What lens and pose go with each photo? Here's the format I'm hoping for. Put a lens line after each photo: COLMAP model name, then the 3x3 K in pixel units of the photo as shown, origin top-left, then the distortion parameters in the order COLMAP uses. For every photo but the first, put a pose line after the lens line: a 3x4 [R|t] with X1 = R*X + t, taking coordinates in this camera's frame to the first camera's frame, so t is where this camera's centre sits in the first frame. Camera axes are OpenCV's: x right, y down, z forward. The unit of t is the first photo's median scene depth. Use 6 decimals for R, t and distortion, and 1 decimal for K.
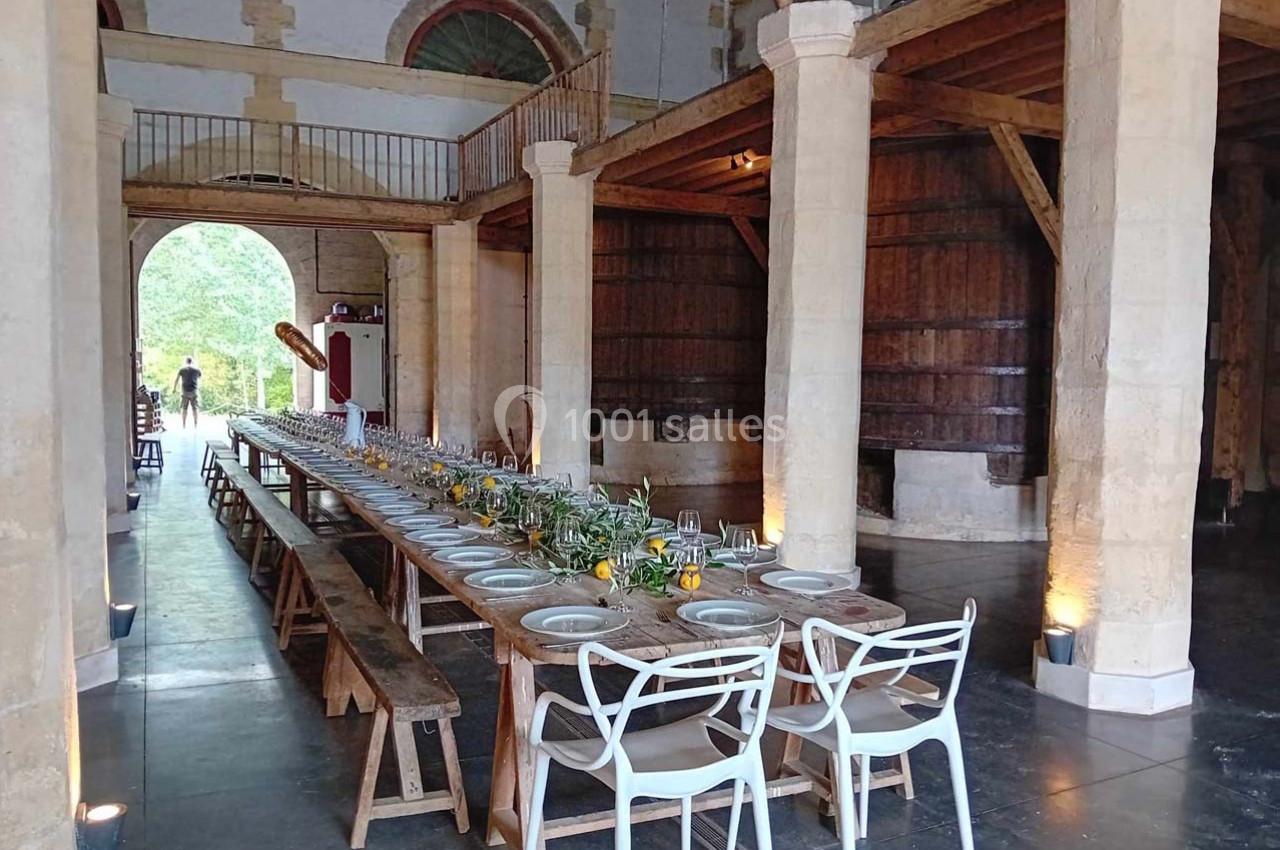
lens RADIAL K [[1007.3, 0, 646.4], [0, 1007.3, 428.5], [0, 0, 1]] dist [0.046828, -0.095507]
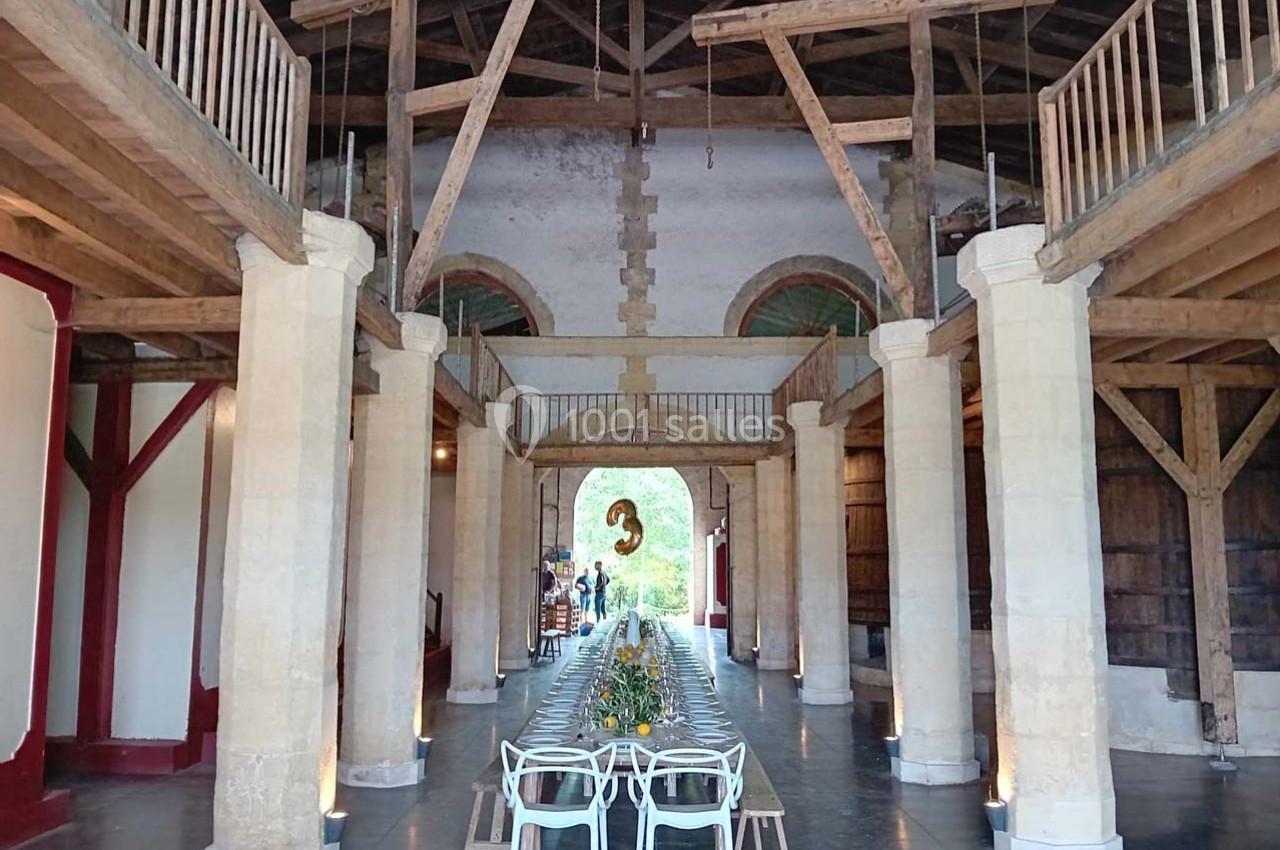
lens RADIAL K [[1007.3, 0, 645.0], [0, 1007.3, 419.1], [0, 0, 1]] dist [0.046828, -0.095507]
pose [[0.903201, -0.065354, -0.424214, 0.198983], [-0.022202, 0.979903, -0.198234, -0.006272], [0.428644, 0.188464, 0.883598, -0.151914]]
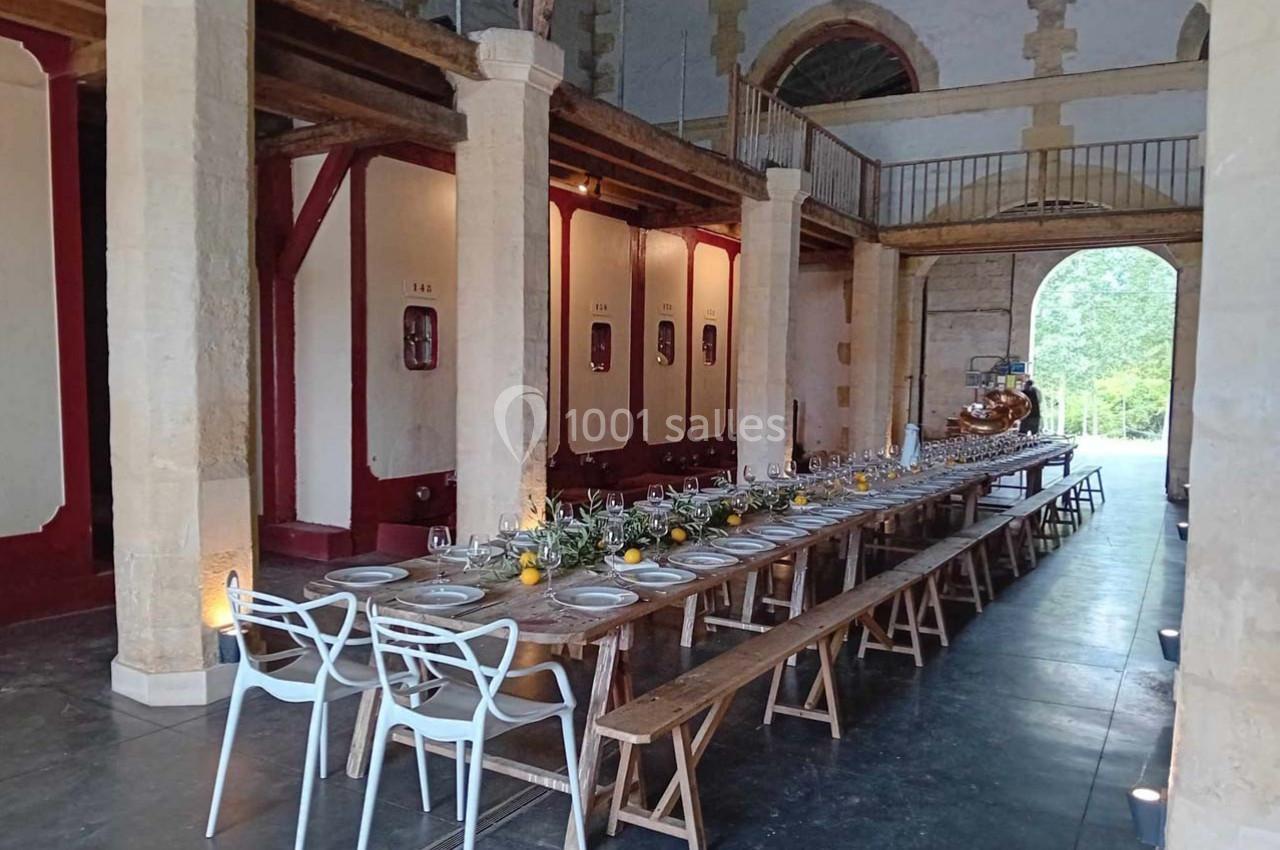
lens RADIAL K [[1007.3, 0, 632.5], [0, 1007.3, 424.1], [0, 0, 1]] dist [0.046828, -0.095507]
pose [[0.559747, 0.047463, -0.827303, 0.257835], [-0.069440, 0.997534, 0.010246, -0.010539], [0.825749, 0.051712, 0.561662, 0.109074]]
